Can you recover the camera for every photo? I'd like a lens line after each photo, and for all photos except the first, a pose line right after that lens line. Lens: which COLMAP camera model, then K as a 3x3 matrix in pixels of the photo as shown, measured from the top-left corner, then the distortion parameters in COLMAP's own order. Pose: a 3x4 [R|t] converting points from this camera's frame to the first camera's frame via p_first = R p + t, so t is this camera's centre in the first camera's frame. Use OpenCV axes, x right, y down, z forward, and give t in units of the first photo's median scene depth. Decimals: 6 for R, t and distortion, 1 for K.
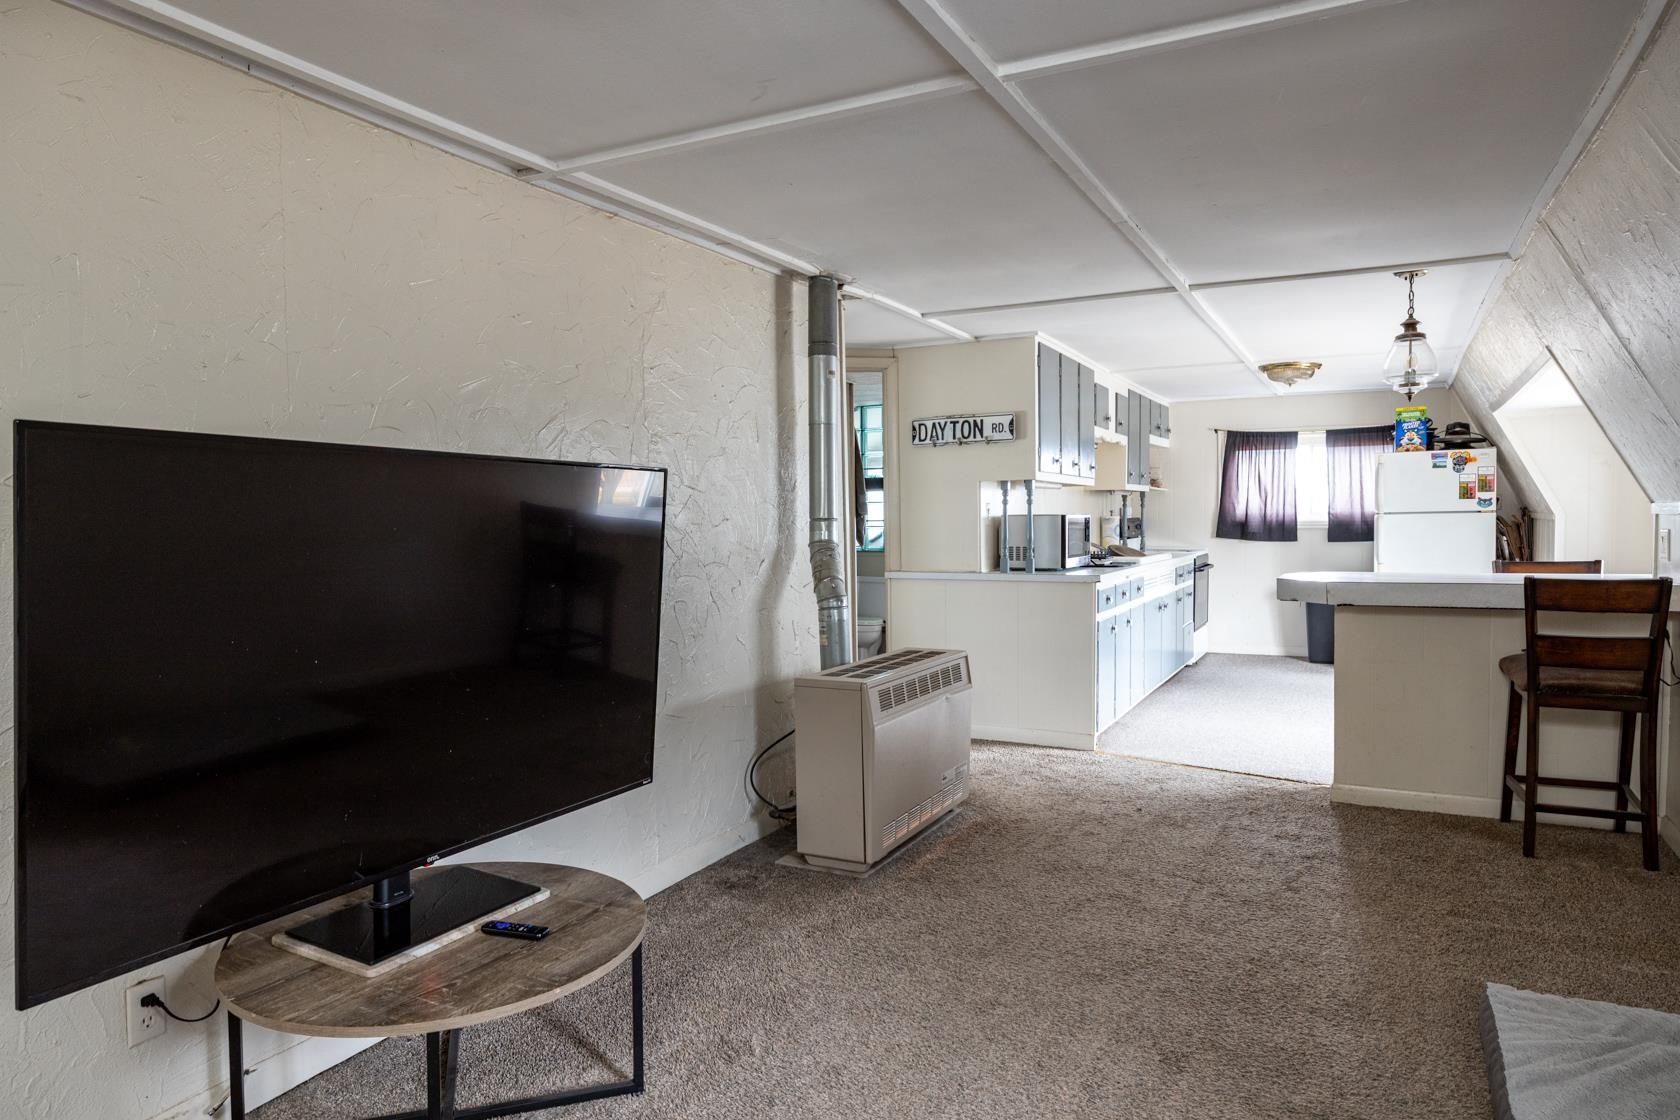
lens RADIAL K [[1041.5, 0, 842.8], [0, 1041.5, 559.6], [0, 0, 1]] dist [-0.004935, -0.000542]
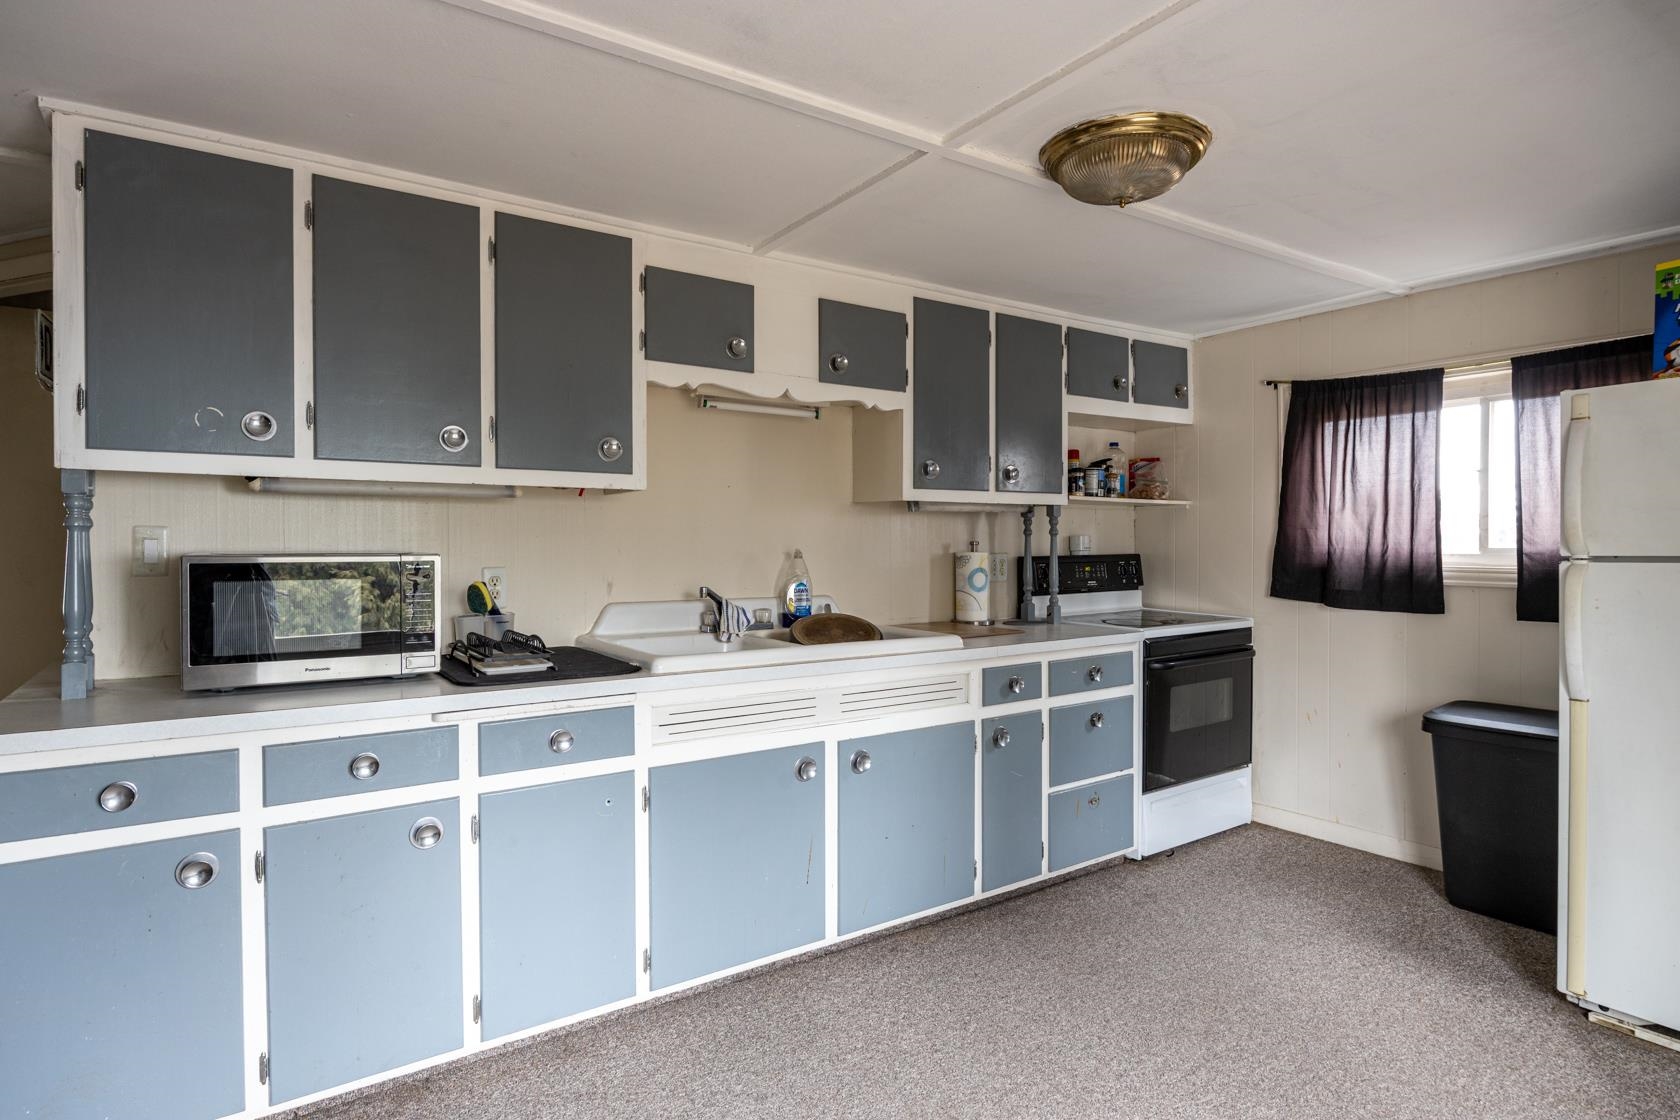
lens RADIAL K [[883.4, 0, 836.3], [0, 883.4, 554.0], [0, 0, 1]] dist [0.004747, 0.000851]
pose [[0.873481, 0.016130, -0.486591, 0.391413], [-0.029472, 0.999370, -0.019777, -0.027550], [0.485966, 0.031616, 0.873406, 0.536493]]
